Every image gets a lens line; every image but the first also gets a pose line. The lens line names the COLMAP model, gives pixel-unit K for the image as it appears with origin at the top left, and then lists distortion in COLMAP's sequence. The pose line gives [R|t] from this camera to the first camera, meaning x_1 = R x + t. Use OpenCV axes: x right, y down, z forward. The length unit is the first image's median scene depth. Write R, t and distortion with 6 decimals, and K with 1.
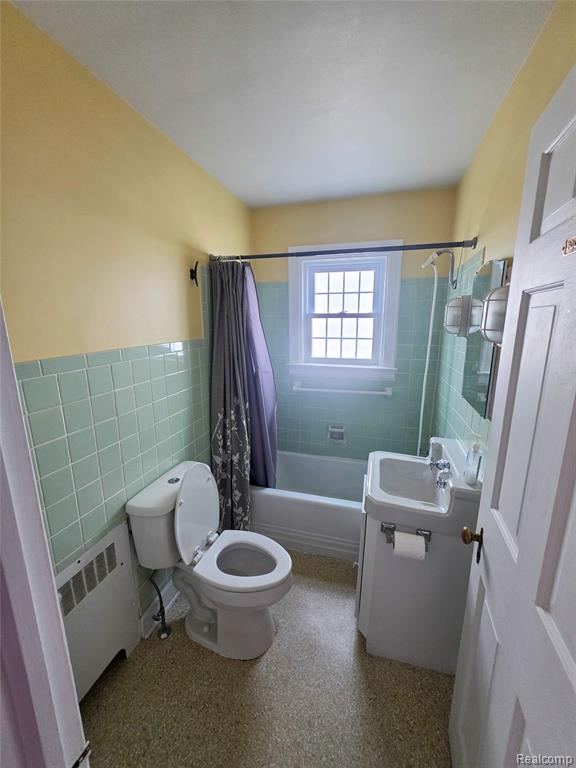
lens RADIAL K [[307.4, 0, 287.5], [0, 307.4, 384.9], [0, 0, 1]] dist [-0.006828, -0.000023]
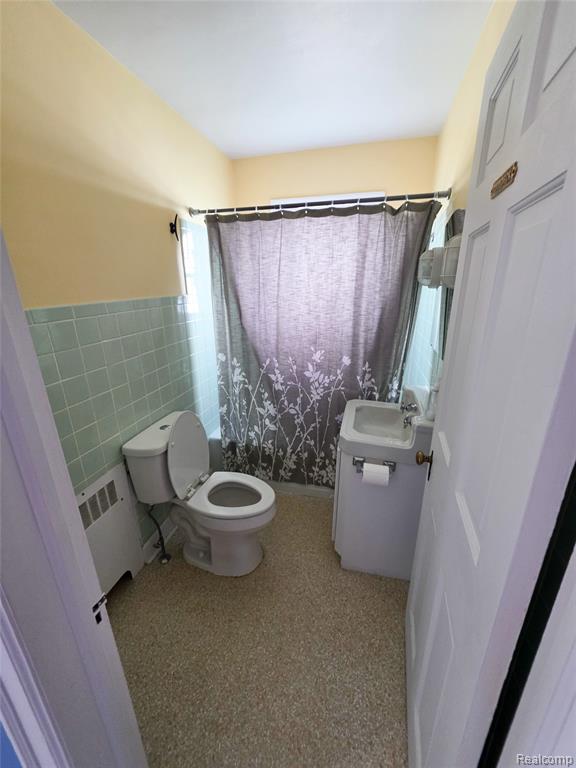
lens RADIAL K [[307.4, 0, 288.6], [0, 307.4, 384.8], [0, 0, 1]] dist [-0.006828, -0.000023]
pose [[0.999429, -0.018457, 0.028315, 0.040159], [0.015203, 0.993694, 0.111091, 0.053527], [-0.030187, -0.110597, 0.993407, -0.080248]]
